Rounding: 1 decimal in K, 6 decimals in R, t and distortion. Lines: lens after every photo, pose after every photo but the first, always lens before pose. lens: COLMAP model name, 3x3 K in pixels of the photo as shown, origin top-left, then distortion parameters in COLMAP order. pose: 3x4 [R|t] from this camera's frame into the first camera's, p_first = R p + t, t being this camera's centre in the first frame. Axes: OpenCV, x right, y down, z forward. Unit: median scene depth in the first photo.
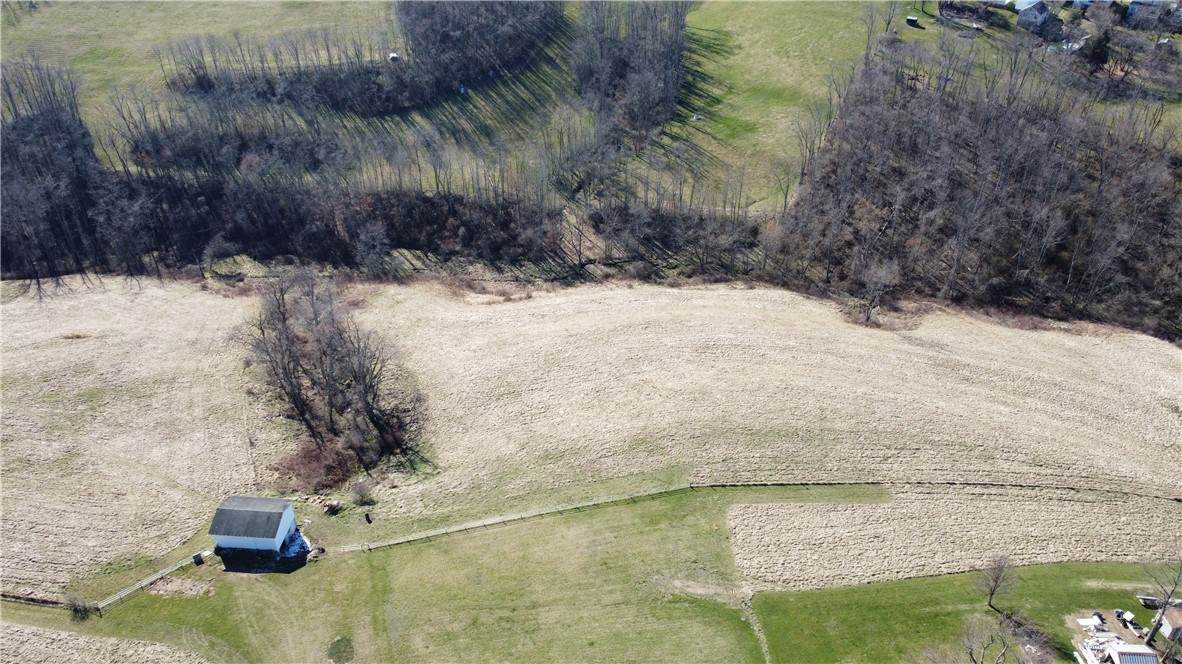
lens RADIAL K [[929.0, 0, 591.2], [0, 929.0, 336.0], [0, 0, 1]] dist [0.002622, -0.013679]
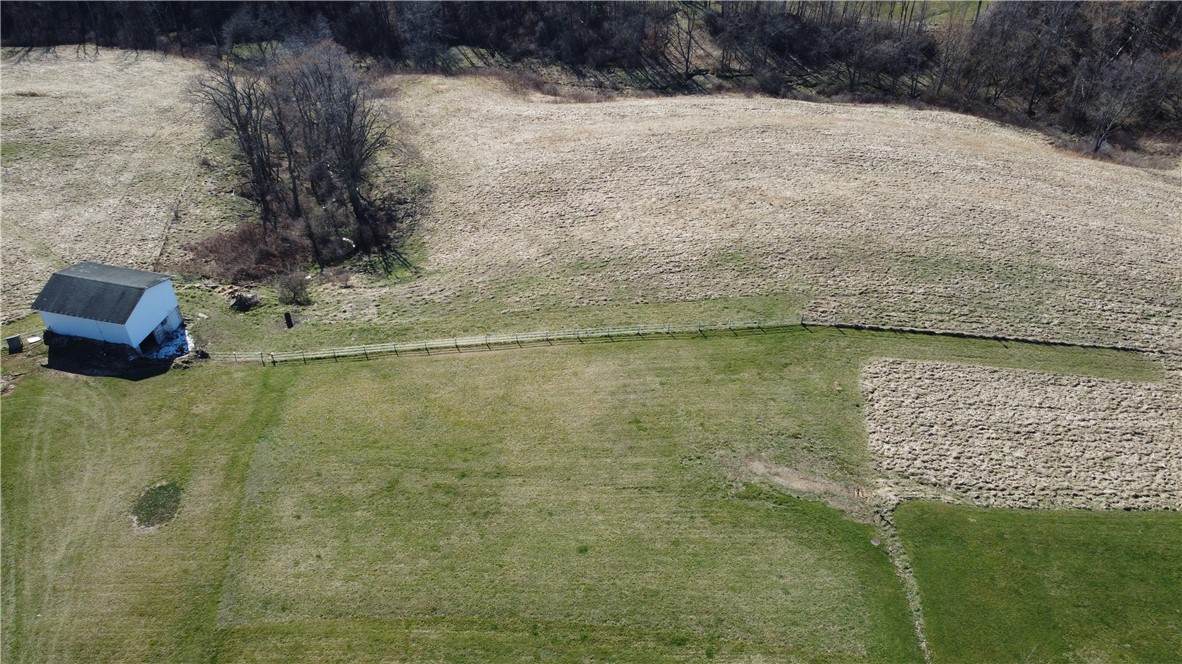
lens RADIAL K [[929.0, 0, 588.4], [0, 929.0, 352.2], [0, 0, 1]] dist [0.002622, -0.013679]
pose [[0.986524, 0.107363, -0.123463, 0.045740], [-0.094737, 0.990059, 0.103965, 0.127335], [0.133398, -0.090868, 0.986888, 0.377471]]
